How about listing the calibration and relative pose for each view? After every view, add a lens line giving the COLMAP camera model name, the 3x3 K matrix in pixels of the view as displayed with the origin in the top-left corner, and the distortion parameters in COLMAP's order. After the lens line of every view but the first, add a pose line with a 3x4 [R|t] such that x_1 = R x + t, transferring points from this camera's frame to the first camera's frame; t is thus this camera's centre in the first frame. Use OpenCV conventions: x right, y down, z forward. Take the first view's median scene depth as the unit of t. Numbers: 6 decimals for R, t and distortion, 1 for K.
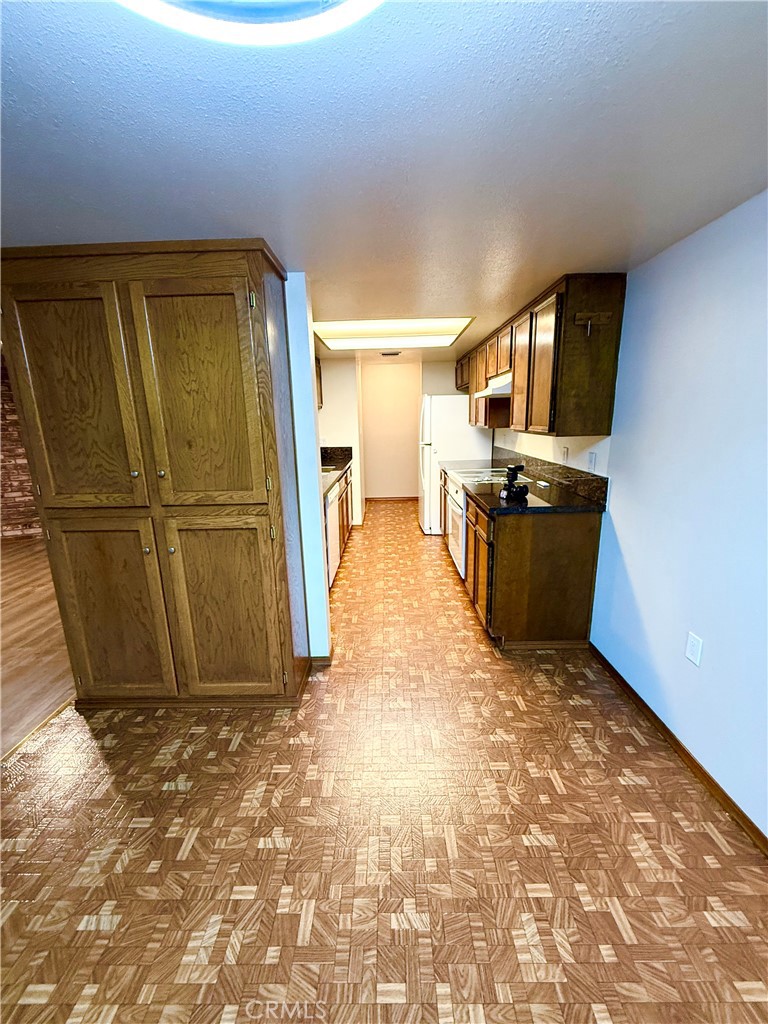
lens RADIAL K [[412.7, 0, 381.1], [0, 412.7, 534.8], [0, 0, 1]] dist [-0.002589, 0.000339]
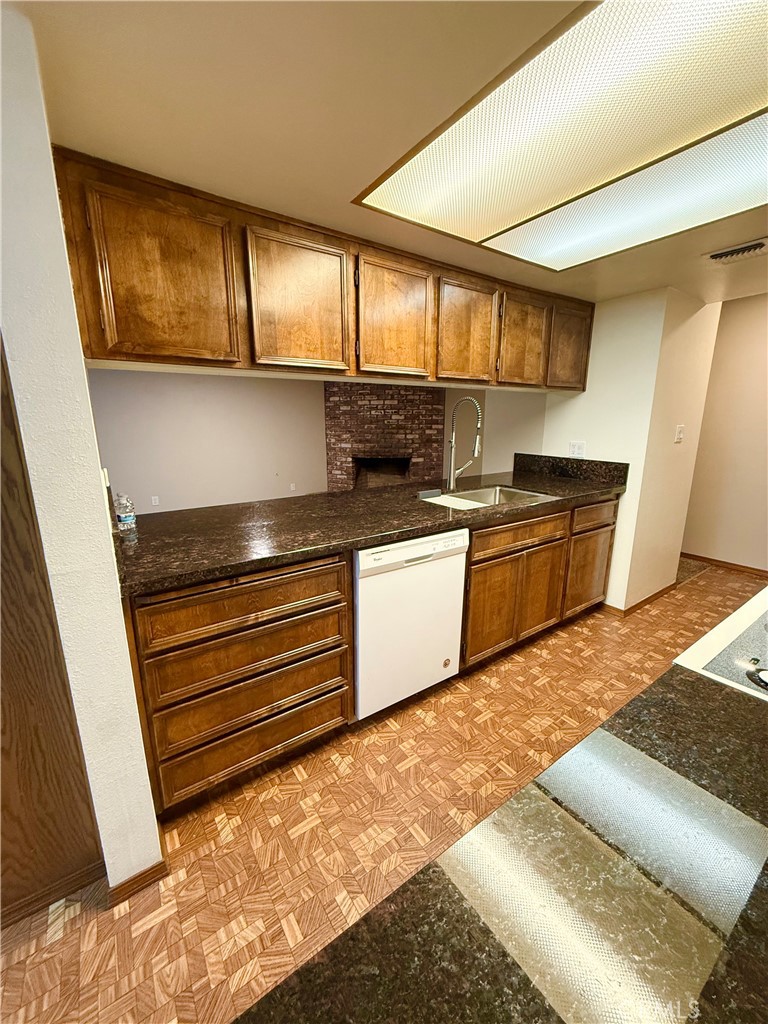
lens RADIAL K [[405.0, 0, 384.0], [0, 405.0, 512.0], [0, 0, 1]] dist [0.000338, 0.000790]
pose [[0.571556, 0.205664, -0.794372, 1.252790], [-0.231484, 0.969174, 0.084367, -0.199074], [0.787235, 0.135664, 0.601544, 0.600452]]
